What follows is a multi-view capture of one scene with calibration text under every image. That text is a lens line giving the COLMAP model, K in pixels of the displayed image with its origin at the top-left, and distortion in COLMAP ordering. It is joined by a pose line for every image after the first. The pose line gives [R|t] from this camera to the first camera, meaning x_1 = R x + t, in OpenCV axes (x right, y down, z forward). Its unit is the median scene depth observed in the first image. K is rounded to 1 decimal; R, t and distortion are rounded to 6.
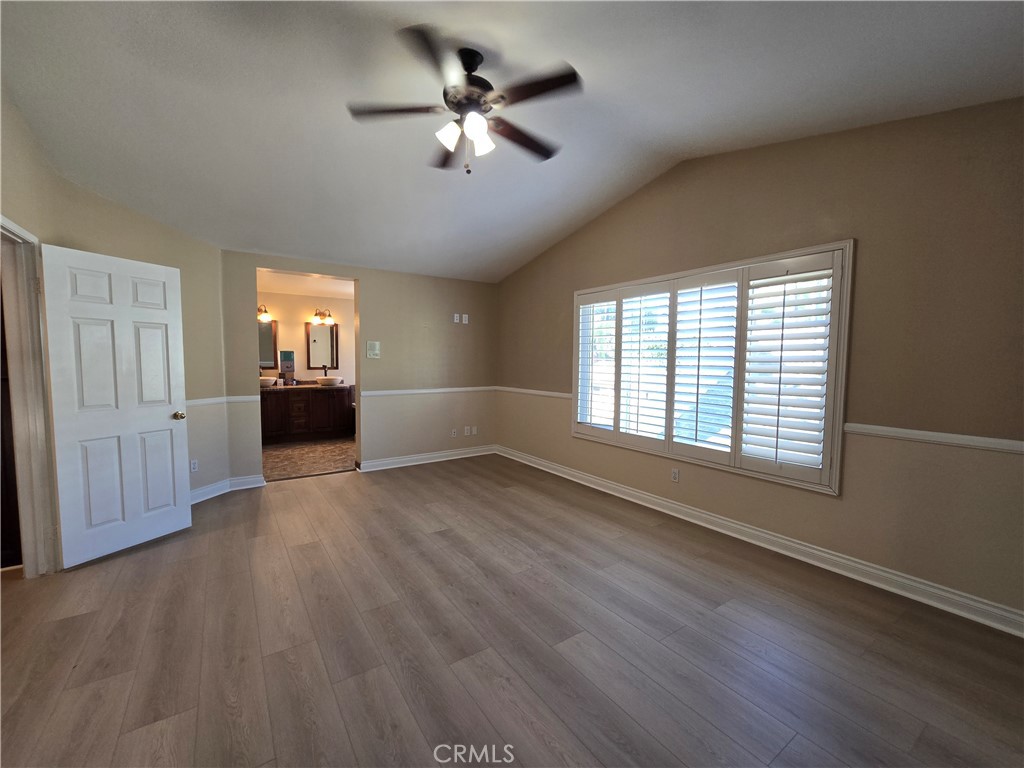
lens RADIAL K [[415.9, 0, 508.1], [0, 415.9, 386.7], [0, 0, 1]] dist [-0.004341, 0.001174]
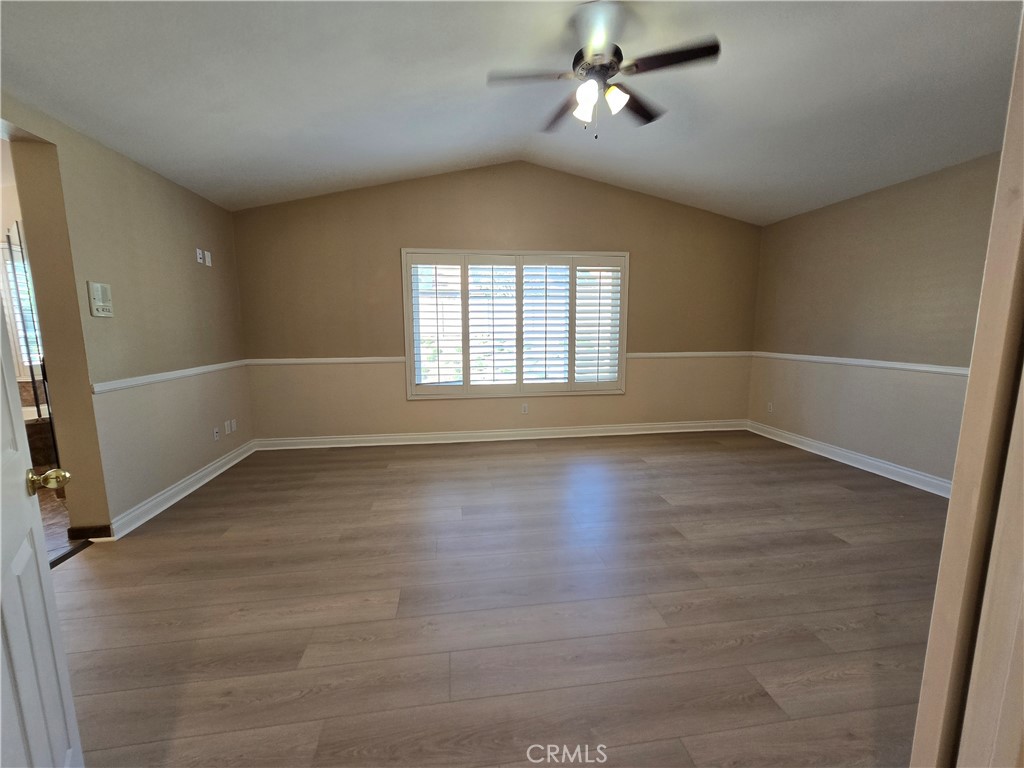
lens RADIAL K [[415.9, 0, 506.8], [0, 415.9, 383.3], [0, 0, 1]] dist [-0.004341, 0.001174]
pose [[0.450850, -0.126377, 0.883608, -0.741279], [0.069496, 0.991891, 0.106405, -0.009600], [-0.889890, 0.013435, 0.455977, 0.435922]]
